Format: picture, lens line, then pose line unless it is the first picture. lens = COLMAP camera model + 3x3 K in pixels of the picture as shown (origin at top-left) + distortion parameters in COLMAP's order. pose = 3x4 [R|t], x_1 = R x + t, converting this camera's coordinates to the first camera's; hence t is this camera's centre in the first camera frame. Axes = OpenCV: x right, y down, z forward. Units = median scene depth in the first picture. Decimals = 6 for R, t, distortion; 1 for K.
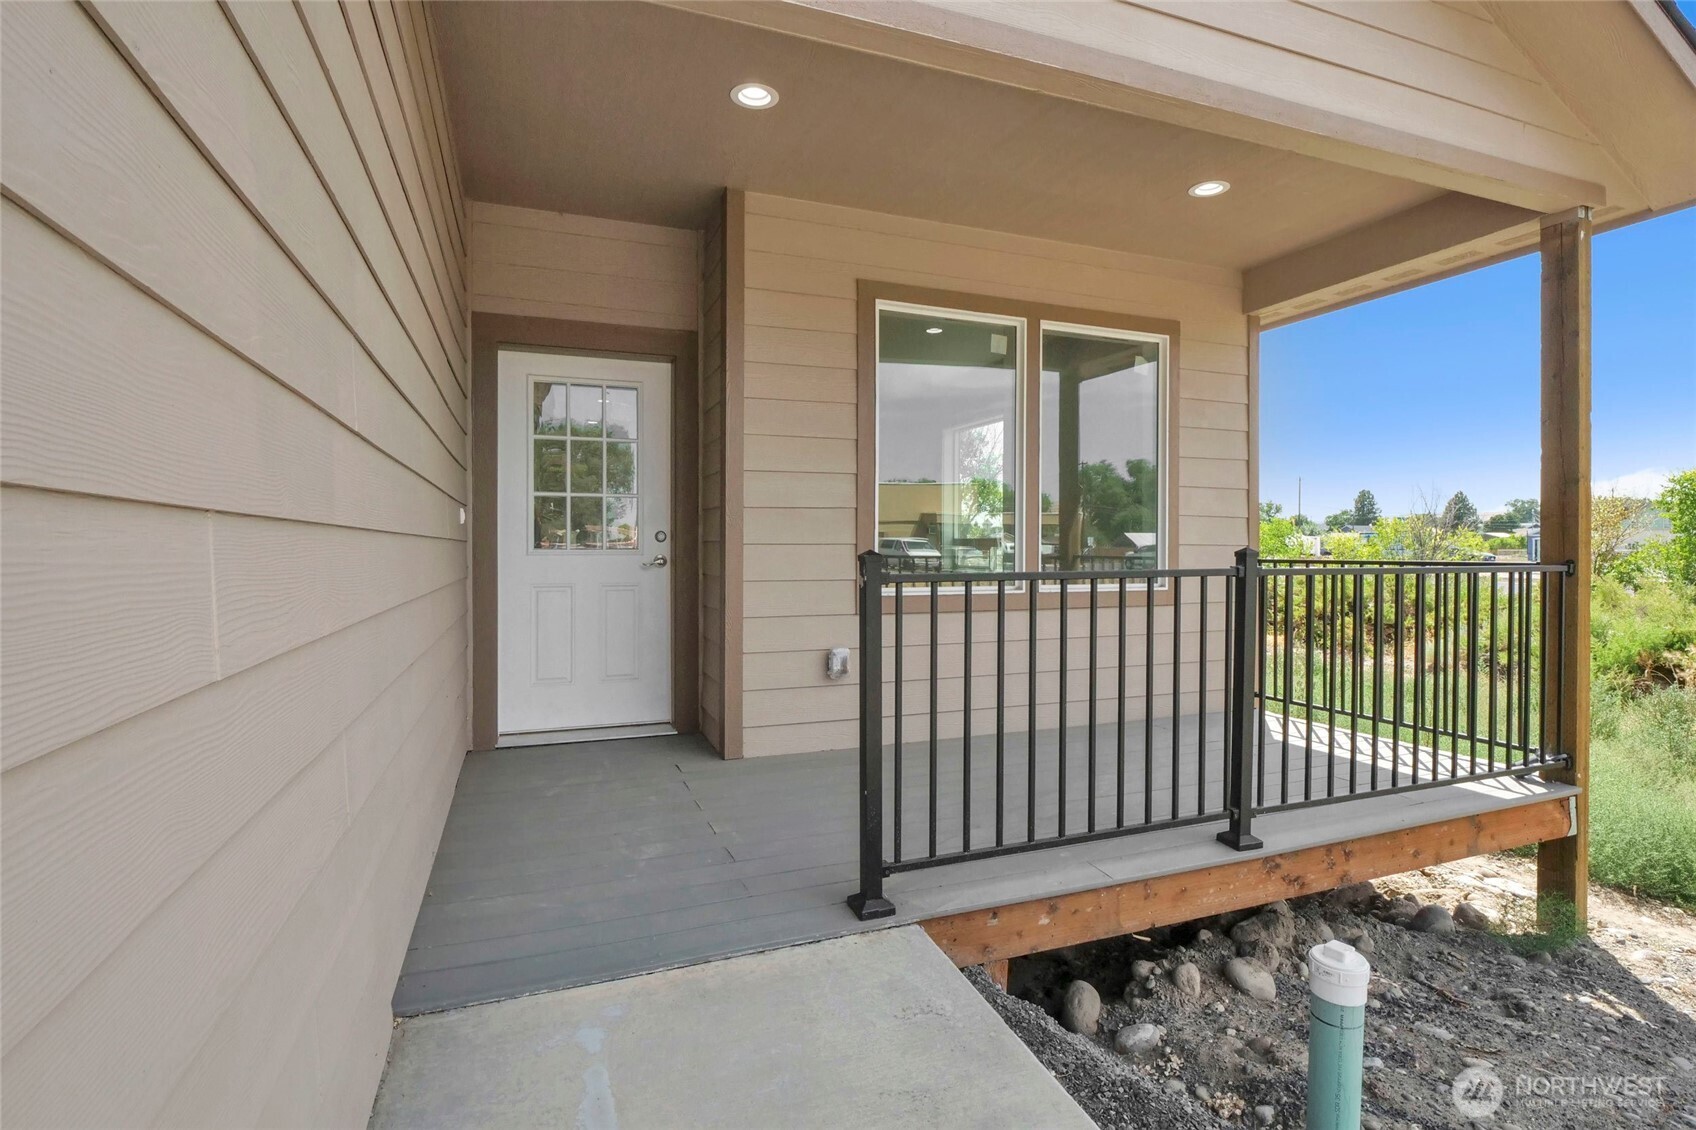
lens RADIAL K [[812.9, 0, 845.2], [0, 812.9, 556.7], [0, 0, 1]] dist [0.000762, 0.000154]
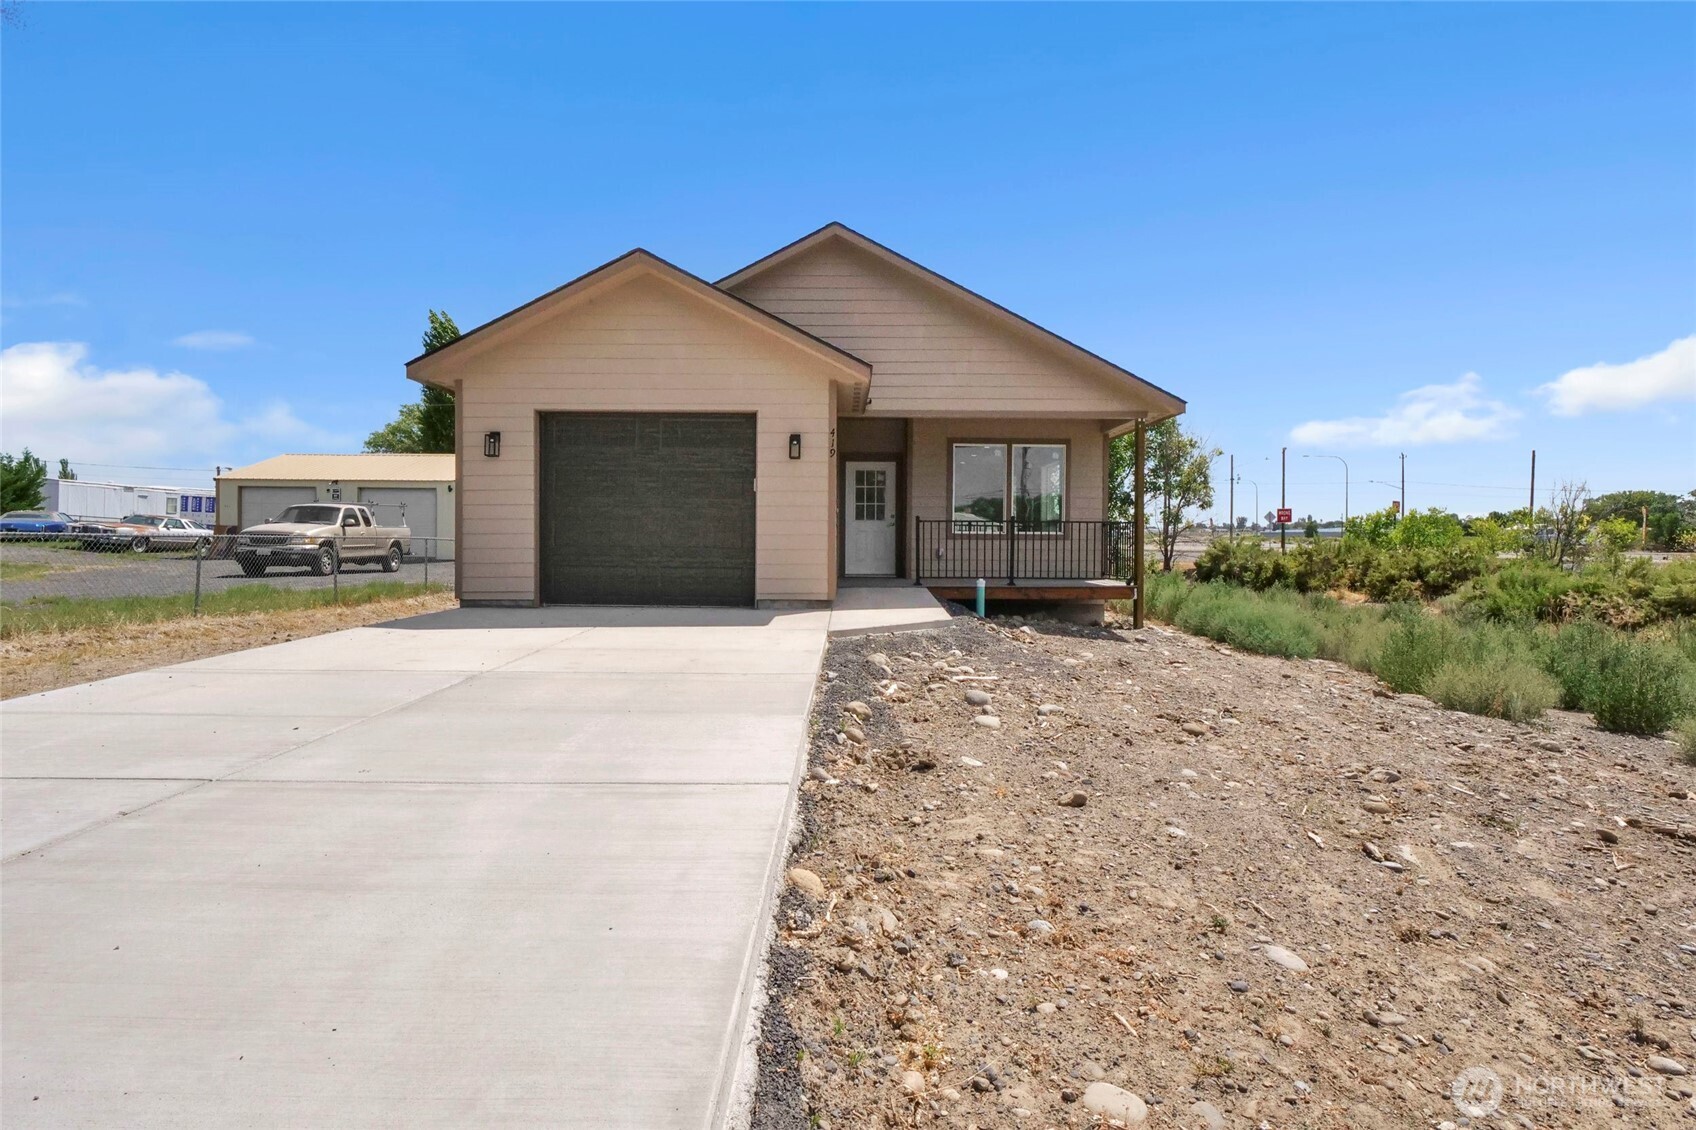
lens RADIAL K [[812.9, 0, 848.1], [0, 812.9, 558.6], [0, 0, 1]] dist [0.000762, 0.000154]
pose [[0.936131, 0.008849, -0.351539, 0.743820], [-0.005931, 0.999938, 0.009377, 0.112079], [0.351600, -0.006694, 0.936126, -2.084421]]
